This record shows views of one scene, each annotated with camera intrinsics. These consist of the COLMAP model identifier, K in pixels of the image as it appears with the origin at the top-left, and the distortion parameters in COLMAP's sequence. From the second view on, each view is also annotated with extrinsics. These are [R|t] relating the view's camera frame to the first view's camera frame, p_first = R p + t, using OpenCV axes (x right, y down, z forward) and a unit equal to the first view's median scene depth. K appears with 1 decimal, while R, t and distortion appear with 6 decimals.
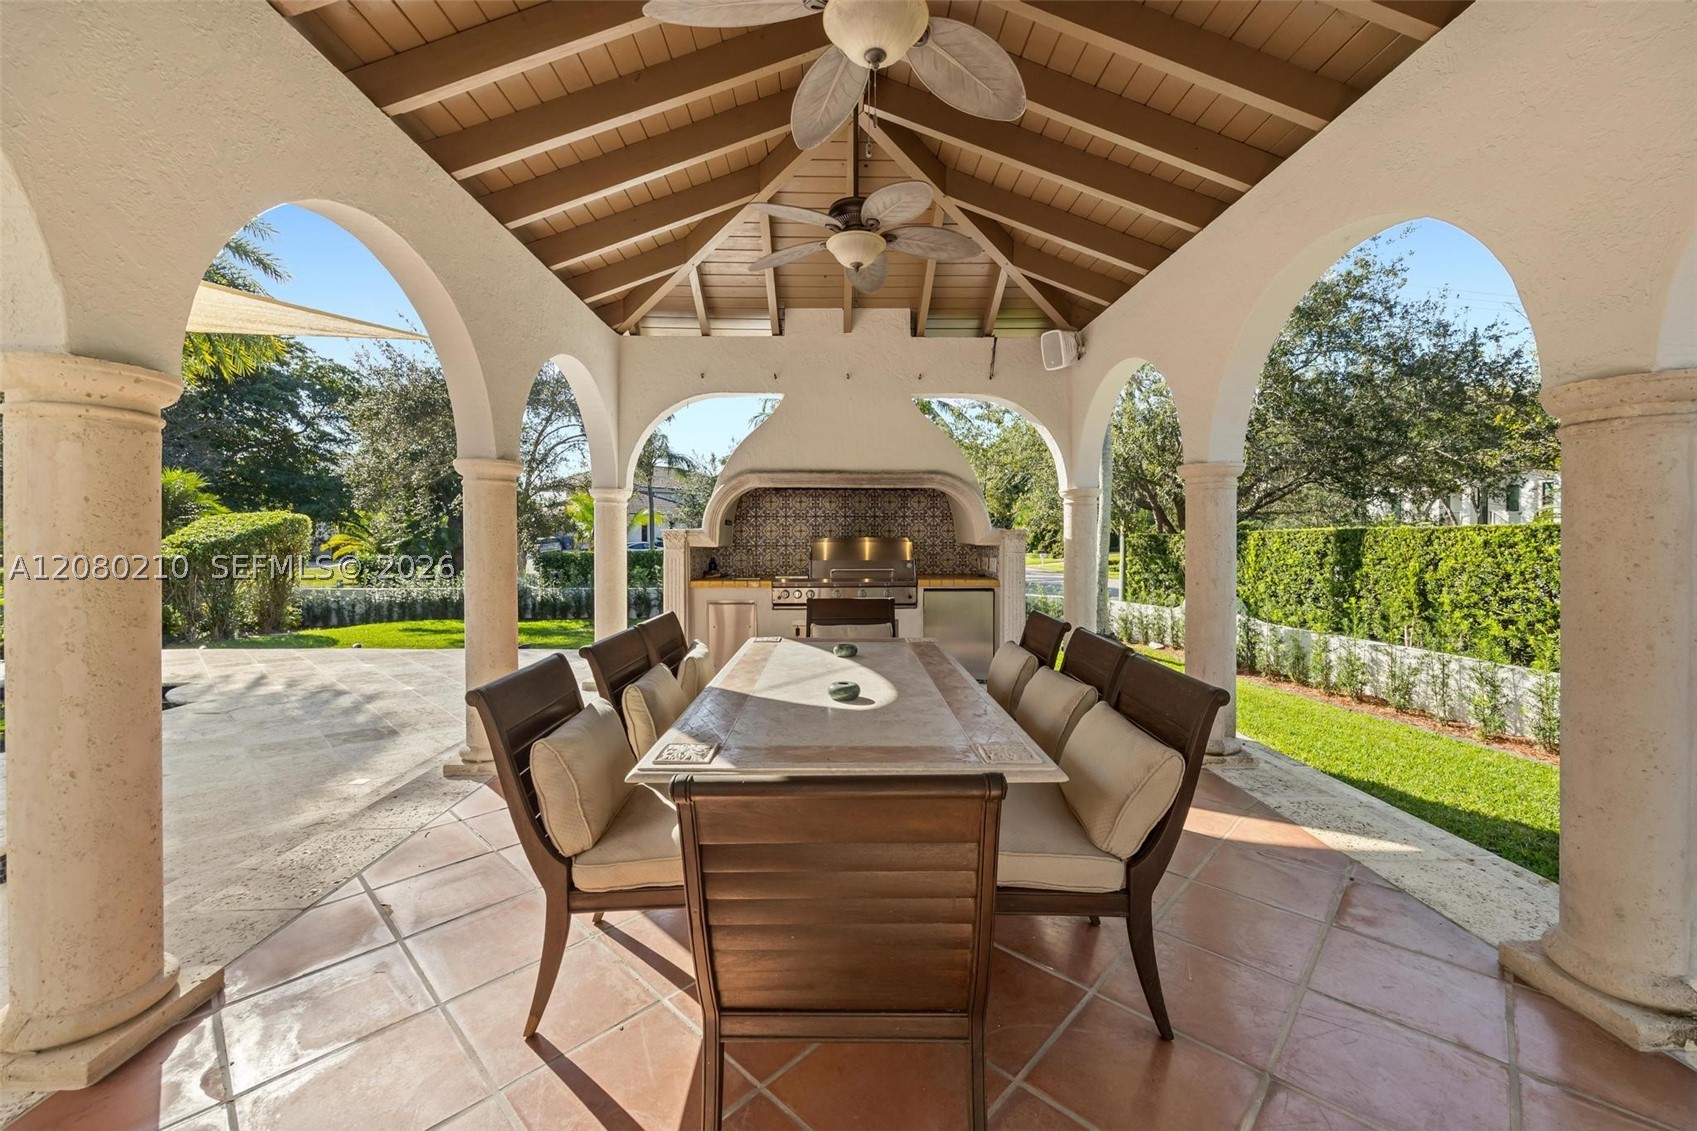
lens RADIAL K [[667.0, 0, 848.5], [0, 667.0, 565.5], [0, 0, 1]] dist [0.006434, 0.000079]
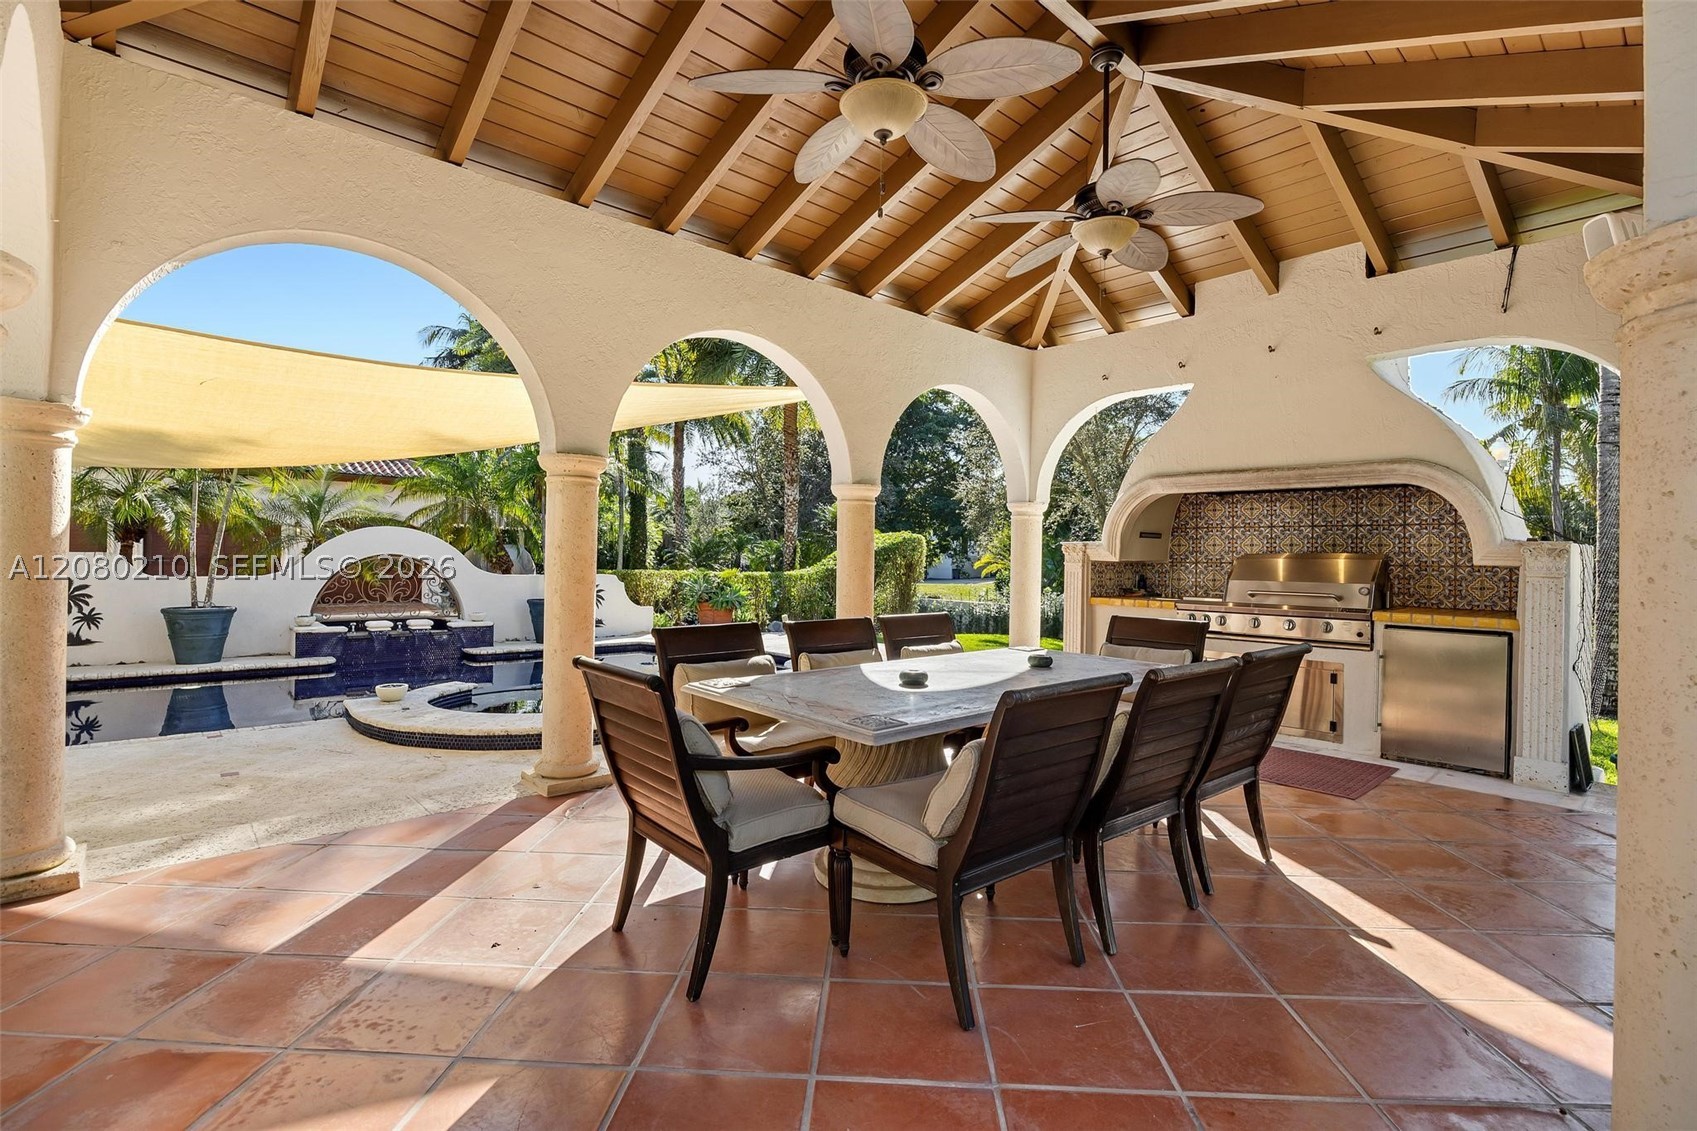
lens RADIAL K [[781.6, 0, 848.5], [0, 781.6, 565.5], [0, 0, 1]] dist [-0.000566, 0.000049]
pose [[0.662673, 0.019535, -0.748654, 0.358058], [-0.044599, 0.998915, -0.013412, 0.007683], [0.747580, 0.042277, 0.662825, 0.023361]]
